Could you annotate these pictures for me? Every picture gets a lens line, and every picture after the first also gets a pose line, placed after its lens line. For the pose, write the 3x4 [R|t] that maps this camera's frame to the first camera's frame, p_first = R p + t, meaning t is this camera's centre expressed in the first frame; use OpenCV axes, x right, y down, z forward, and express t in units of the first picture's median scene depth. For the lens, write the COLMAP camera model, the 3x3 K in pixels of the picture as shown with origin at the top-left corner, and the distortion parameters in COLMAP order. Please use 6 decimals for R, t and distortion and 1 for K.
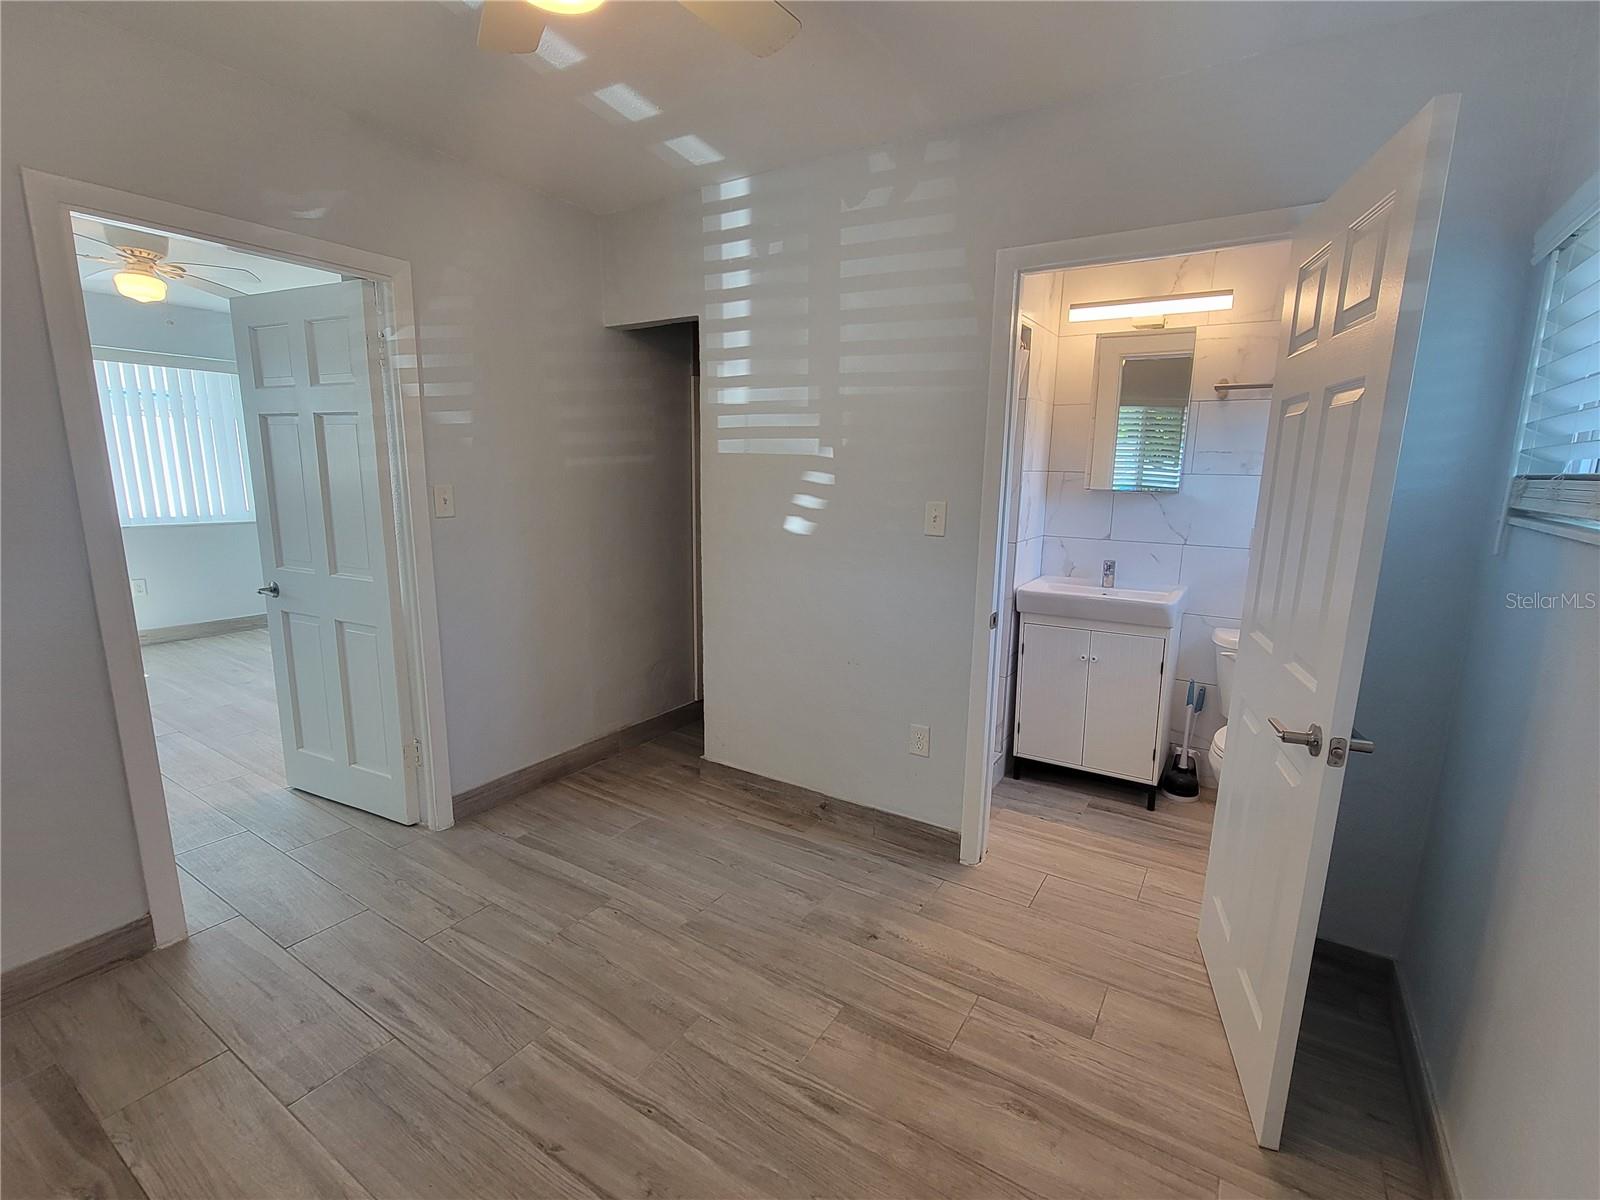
lens RADIAL K [[722.8, 0, 801.5], [0, 722.8, 599.6], [0, 0, 1]] dist [0.001213, -0.001554]
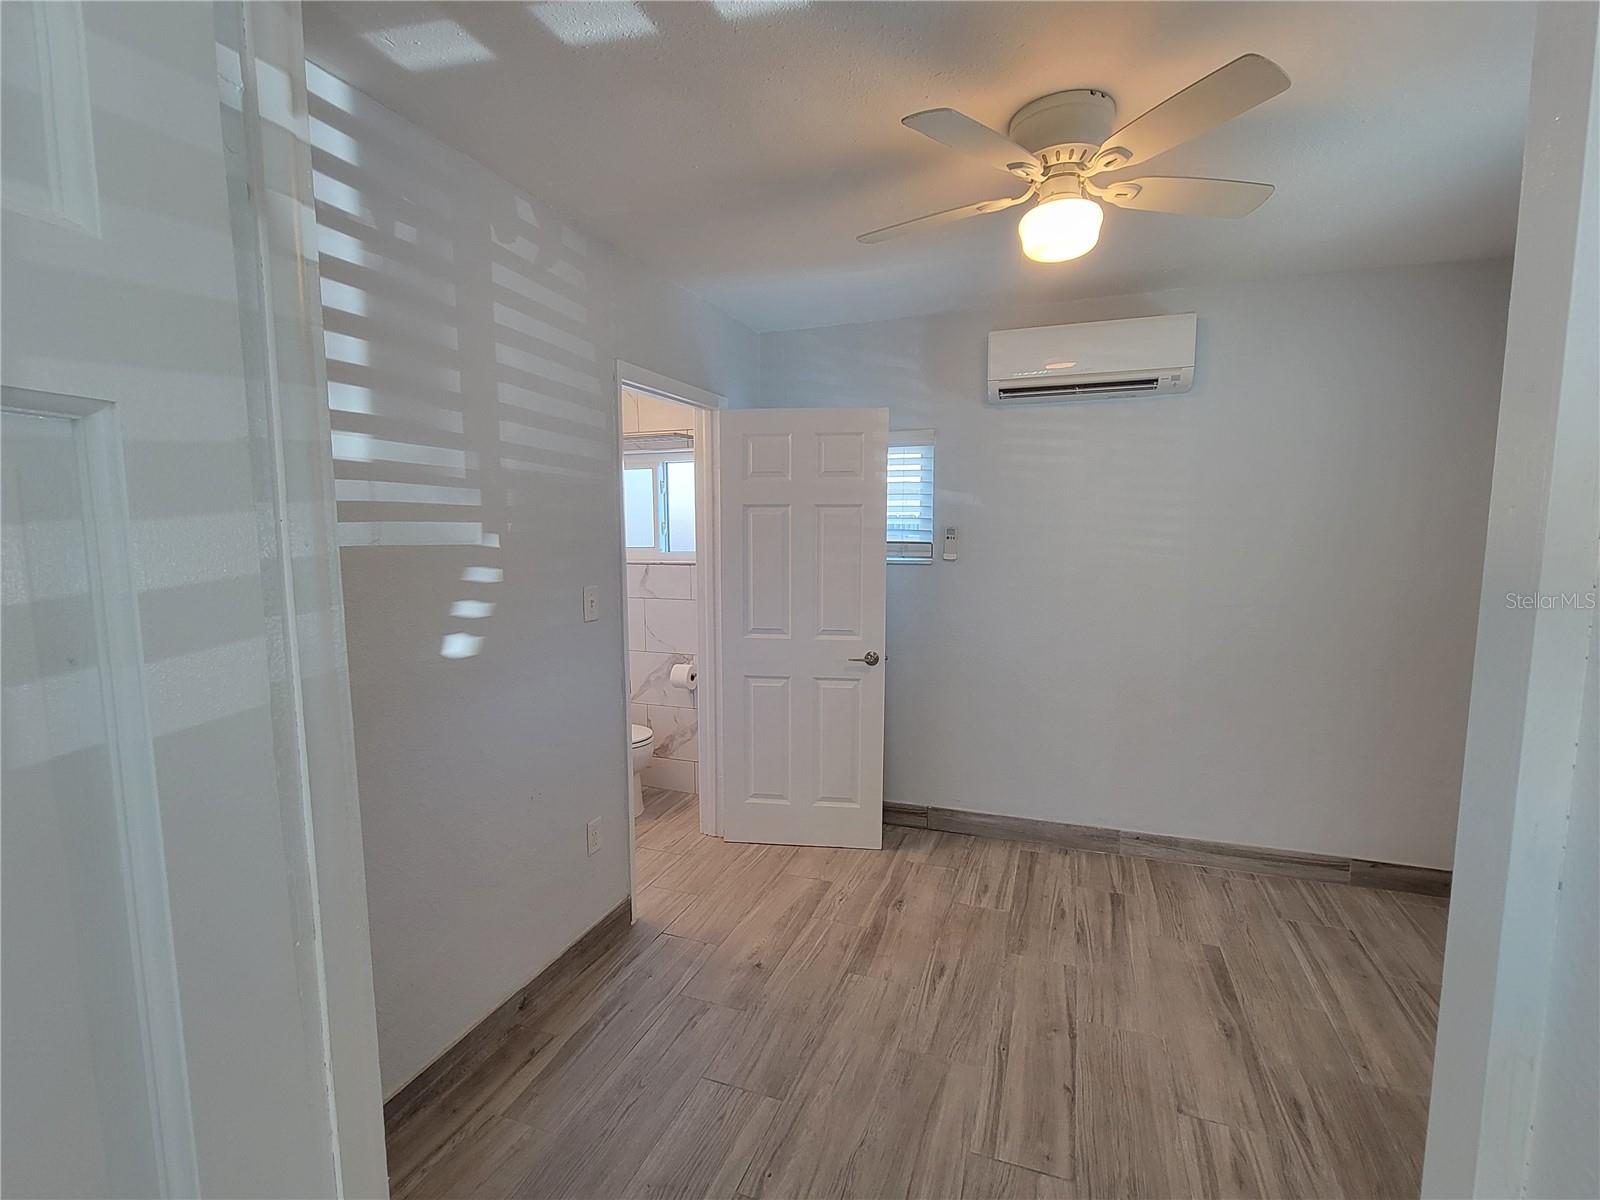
lens RADIAL K [[722.8, 0, 801.7], [0, 722.8, 602.1], [0, 0, 1]] dist [0.001213, -0.001554]
pose [[-0.203935, -0.117335, 0.971927, -0.772452], [0.179587, 0.971461, 0.154961, -0.200554], [-0.962371, 0.206148, -0.177043, 0.837227]]
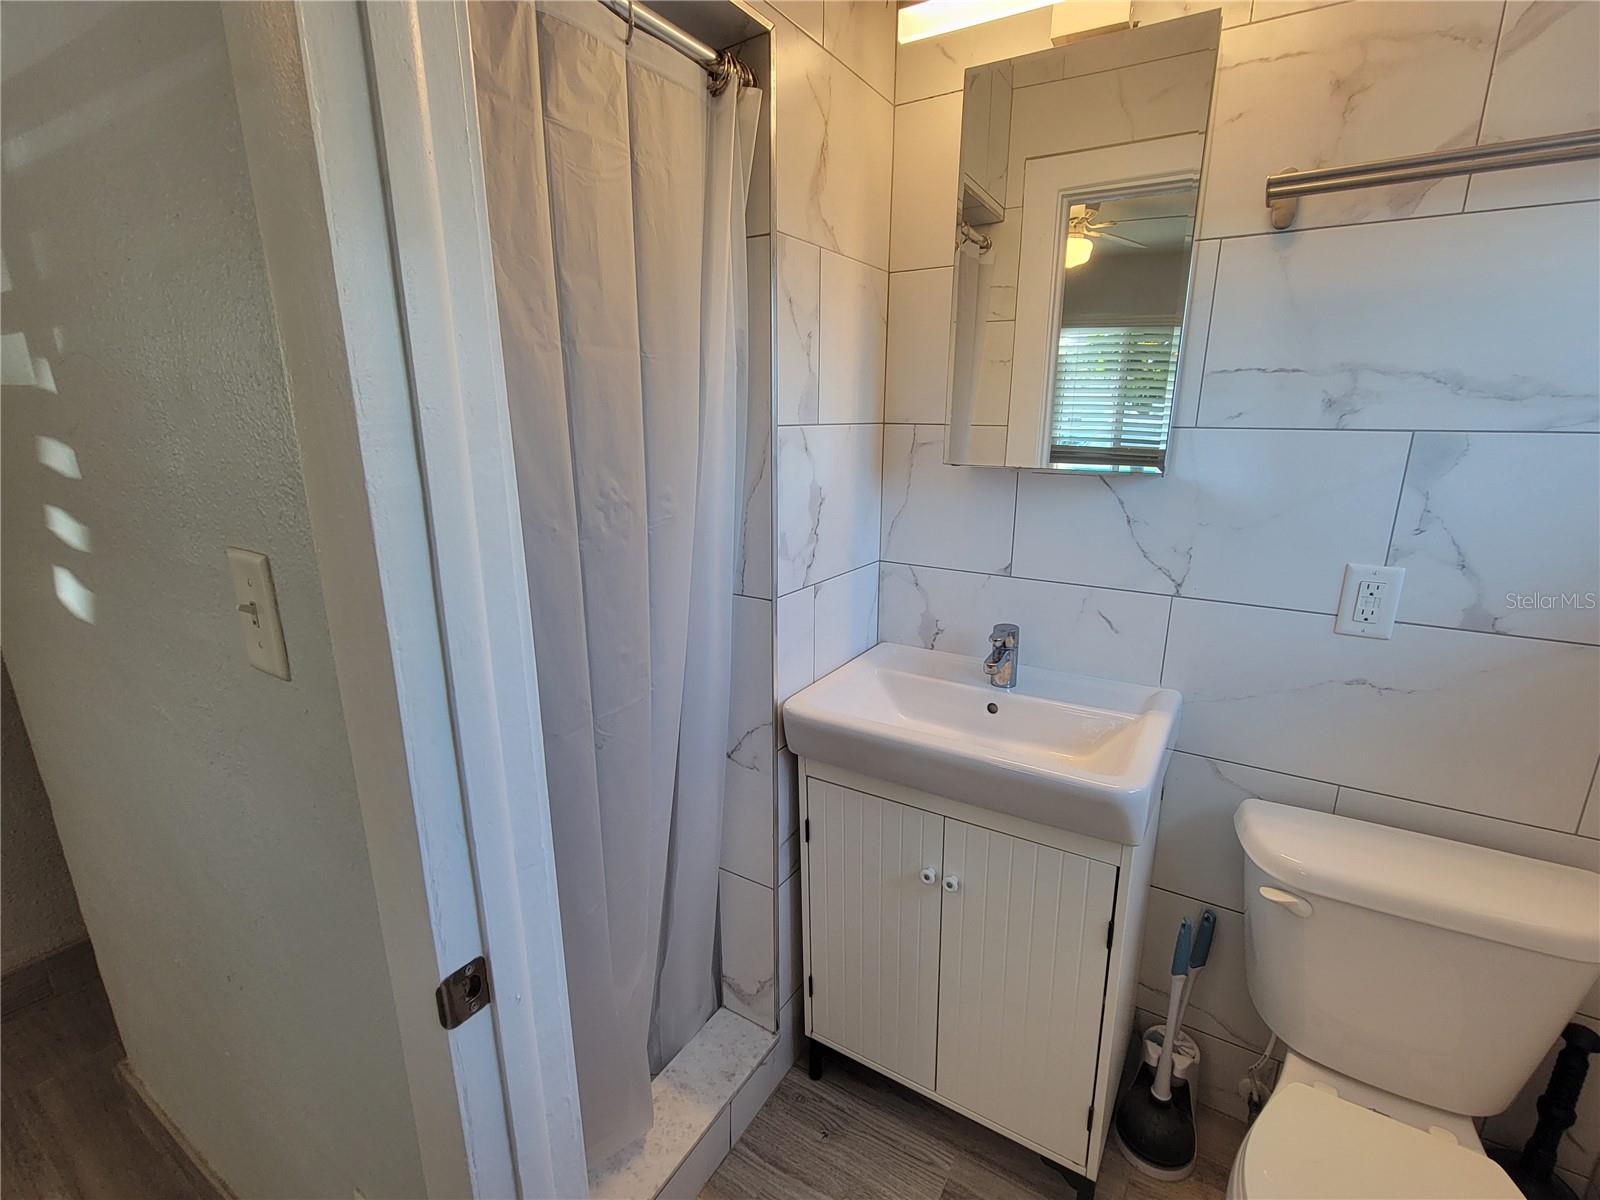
lens RADIAL K [[722.8, 0, 801.3], [0, 722.8, 603.1], [0, 0, 1]] dist [0.001213, -0.001554]
pose [[0.999886, -0.014101, 0.005397, 0.361818], [0.013690, 0.997464, 0.069846, -0.122813], [-0.006368, -0.069764, 0.997543, 0.679678]]
